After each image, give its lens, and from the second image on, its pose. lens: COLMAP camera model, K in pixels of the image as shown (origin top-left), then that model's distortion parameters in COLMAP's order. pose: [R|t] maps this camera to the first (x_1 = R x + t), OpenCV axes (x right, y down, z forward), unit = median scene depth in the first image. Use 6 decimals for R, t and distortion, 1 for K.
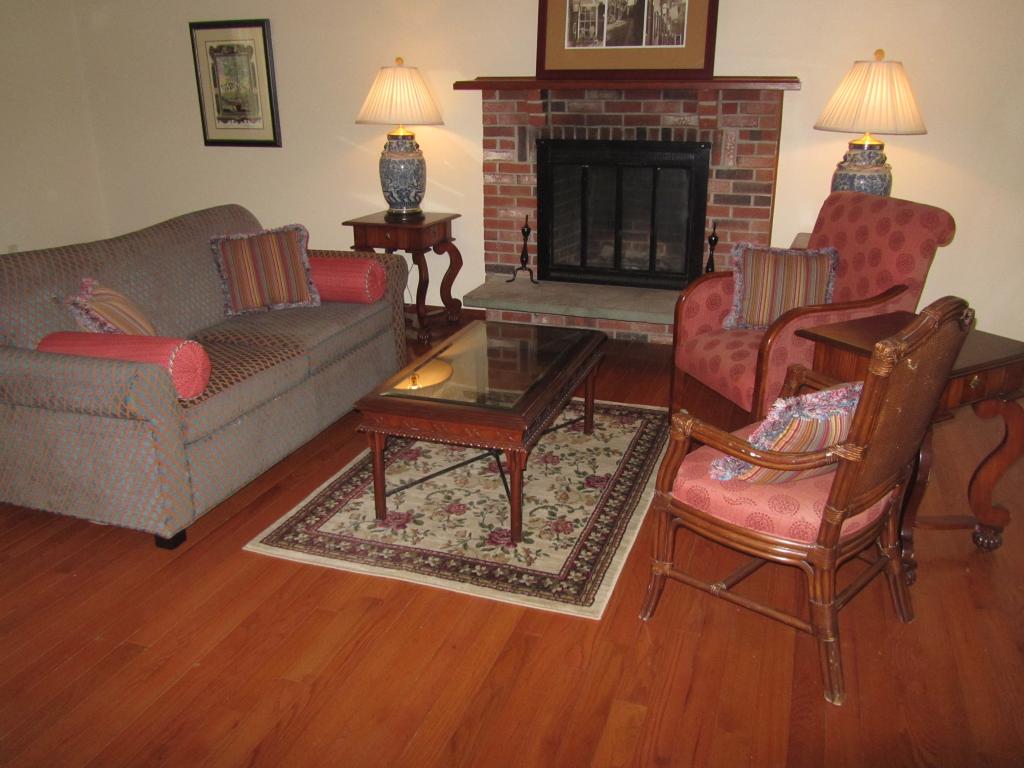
lens RADIAL K [[844.5, 0, 515.0], [0, 844.5, 385.5], [0, 0, 1]] dist [-0.044766, 0.012543]
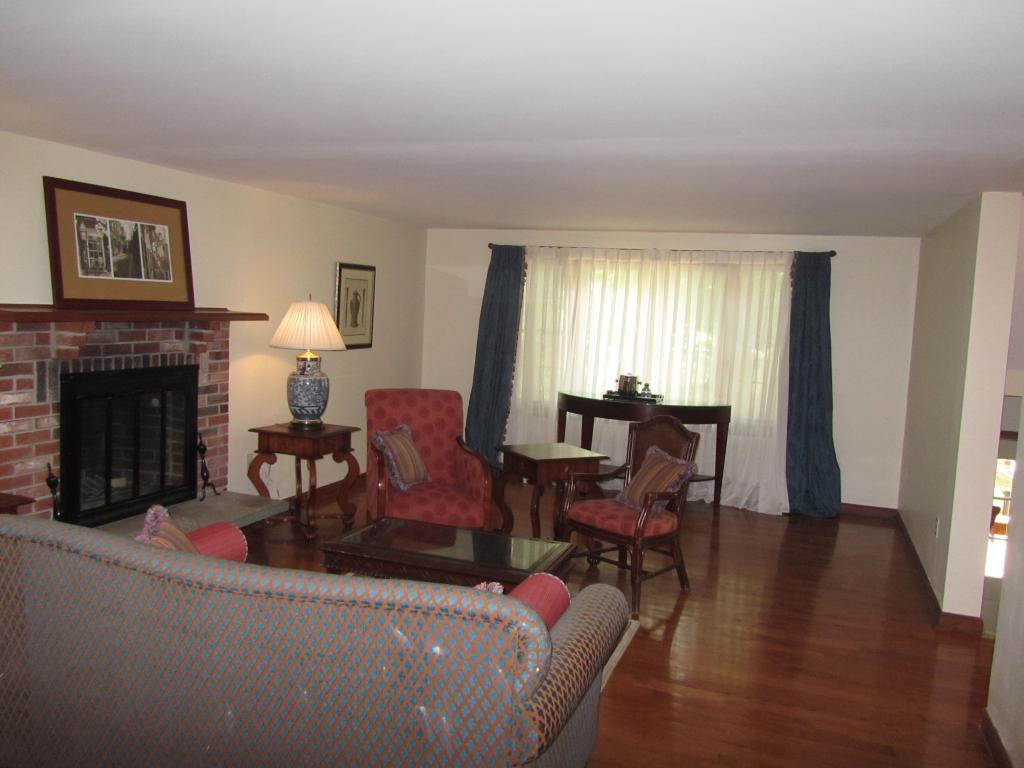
lens RADIAL K [[844.5, 0, 510.8], [0, 844.5, 386.2], [0, 0, 1]] dist [-0.044766, 0.012543]
pose [[0.003967, -0.092460, 0.995708, -0.867015], [0.289323, 0.953237, 0.087364, -0.232899], [-0.957223, 0.287734, 0.030533, 0.559467]]
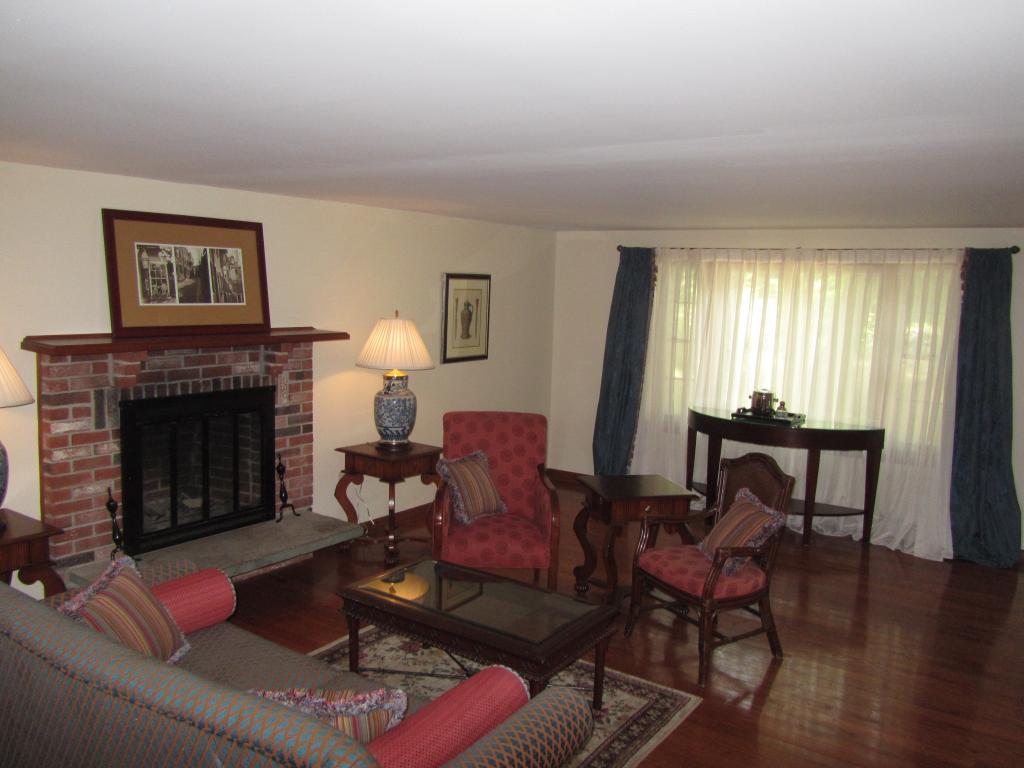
lens RADIAL K [[844.5, 0, 509.8], [0, 844.5, 385.5], [0, 0, 1]] dist [-0.044766, 0.012543]
pose [[0.259908, -0.105764, 0.959824, -0.745729], [0.294069, 0.955440, 0.025651, -0.220830], [-0.919767, 0.275588, 0.279428, 0.388035]]
